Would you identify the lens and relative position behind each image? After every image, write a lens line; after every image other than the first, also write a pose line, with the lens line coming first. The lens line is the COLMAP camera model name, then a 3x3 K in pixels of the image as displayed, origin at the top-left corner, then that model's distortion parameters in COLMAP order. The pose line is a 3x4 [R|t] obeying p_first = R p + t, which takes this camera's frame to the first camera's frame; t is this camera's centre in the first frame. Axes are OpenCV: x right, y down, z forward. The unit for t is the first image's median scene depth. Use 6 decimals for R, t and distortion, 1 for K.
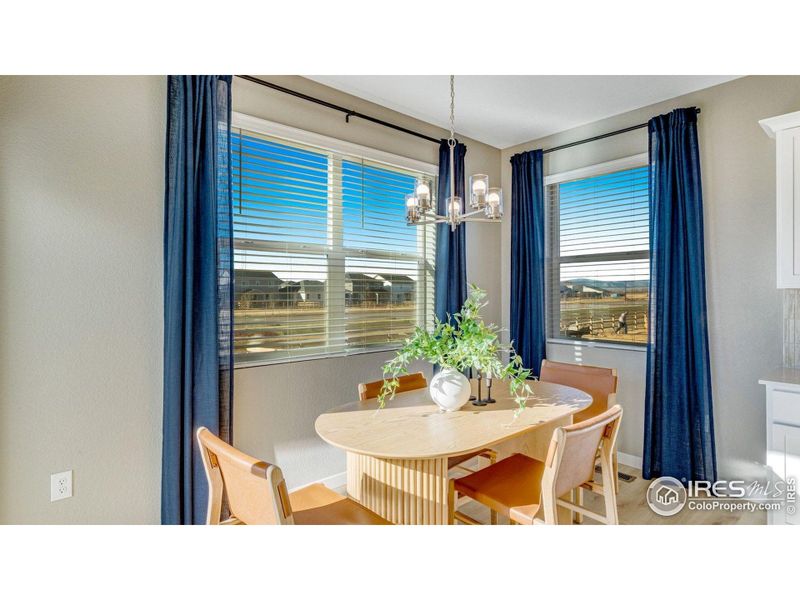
lens RADIAL K [[419.1, 0, 358.2], [0, 419.1, 292.0], [0, 0, 1]] dist [0.000533, 0.000245]
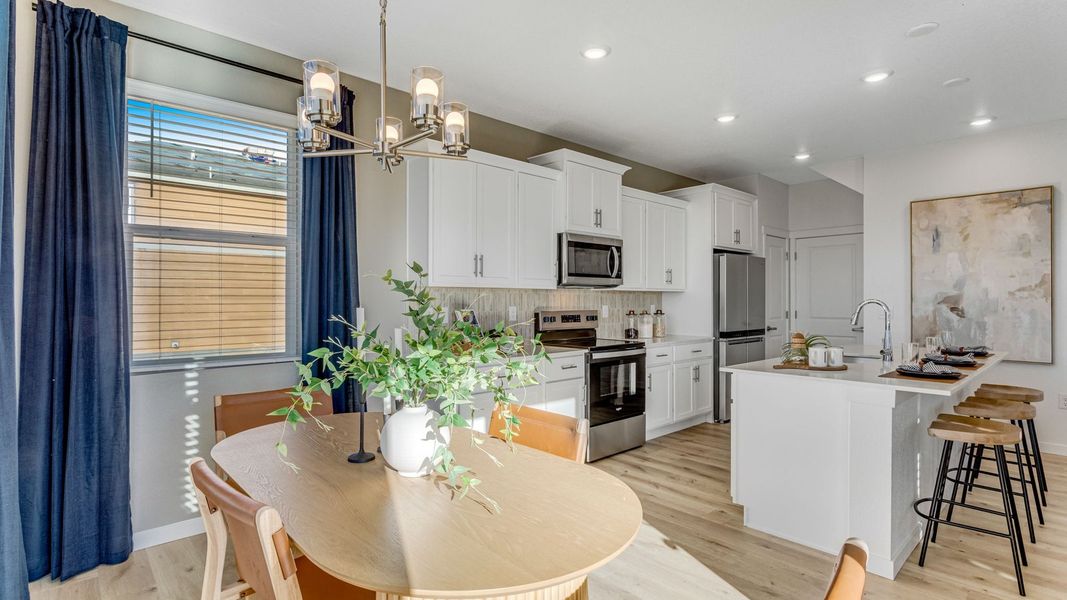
lens RADIAL K [[510.1, 0, 537.6], [0, 510.1, 299.1], [0, 0, 1]] dist [-0.003292, -0.000576]
pose [[-0.079752, 0.002081, 0.996813, -0.319000], [-0.005039, 0.999984, -0.002491, 0.021150], [-0.996802, -0.005222, -0.079741, 0.600330]]
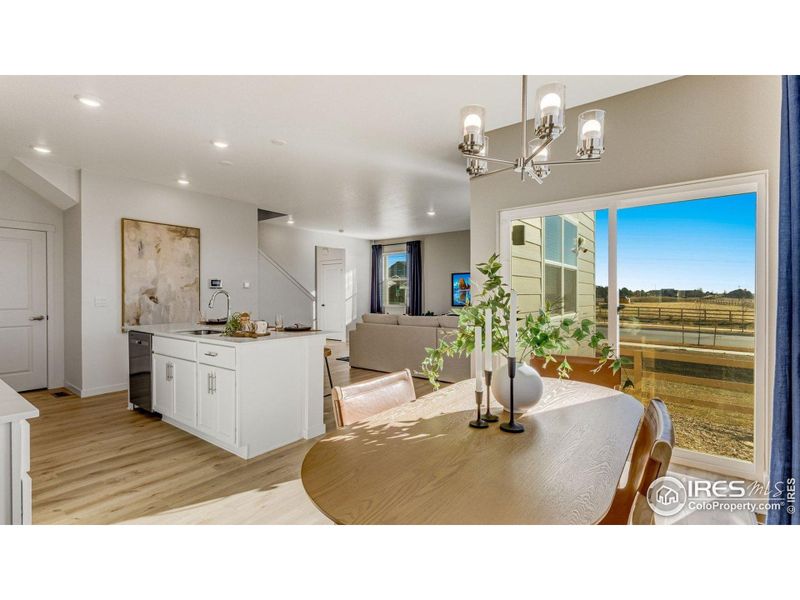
lens RADIAL K [[377.6, 0, 397.1], [0, 377.6, 298.1], [0, 0, 1]] dist [0.000295, -0.000087]
pose [[-0.968691, 0.000770, -0.248269, 0.417344], [-0.000612, 0.999985, 0.005491, 0.031564], [0.248269, 0.005471, -0.968676, 1.103023]]
